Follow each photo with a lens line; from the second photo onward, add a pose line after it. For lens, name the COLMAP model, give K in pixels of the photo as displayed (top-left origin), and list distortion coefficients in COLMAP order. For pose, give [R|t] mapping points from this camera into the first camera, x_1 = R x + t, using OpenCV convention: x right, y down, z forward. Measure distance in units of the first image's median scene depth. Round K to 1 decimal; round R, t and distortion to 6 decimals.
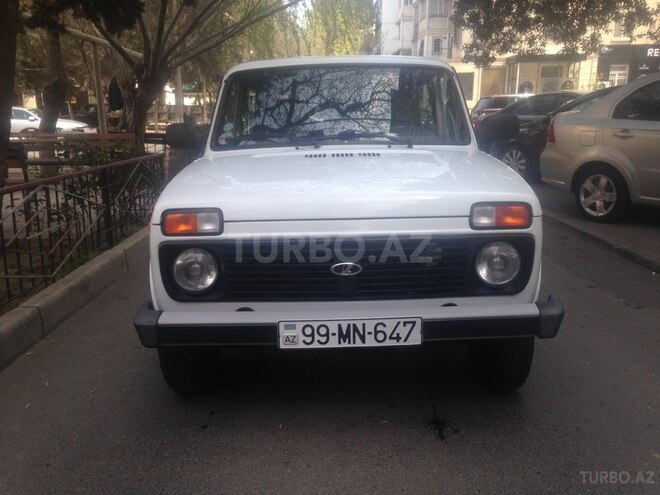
lens RADIAL K [[611.8, 0, 307.2], [0, 611.8, 281.6], [0, 0, 1]] dist [0.085822, 0.000000]
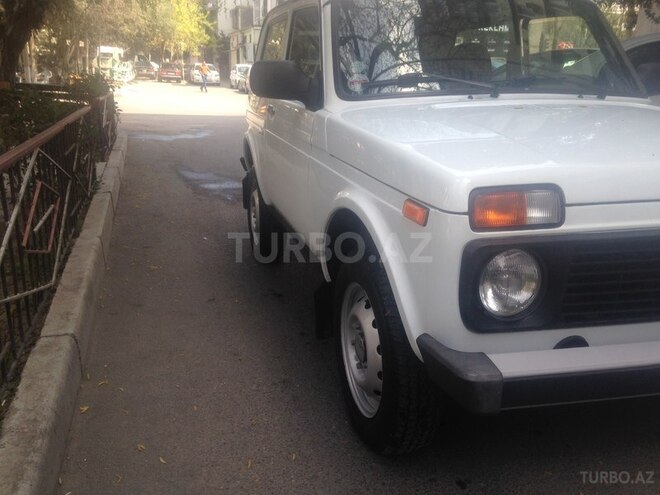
lens RADIAL K [[611.8, 0, 294.6], [0, 611.8, 256.4], [0, 0, 1]] dist [0.085822, 0.000000]
pose [[0.958965, -0.049027, 0.279252, -0.573725], [0.043507, 0.998716, 0.025935, -0.073127], [-0.280165, -0.012721, 0.959867, 0.455693]]
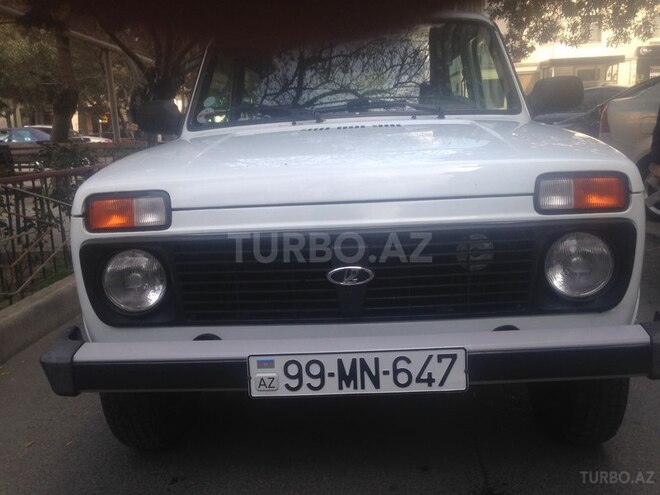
lens RADIAL K [[611.8, 0, 315.1], [0, 611.8, 268.5], [0, 0, 1]] dist [0.085822, 0.000000]
pose [[0.999087, -0.014783, -0.040084, 0.050506], [0.012932, 0.998855, -0.046052, 0.001754], [0.040719, 0.045491, 0.998135, 0.314157]]
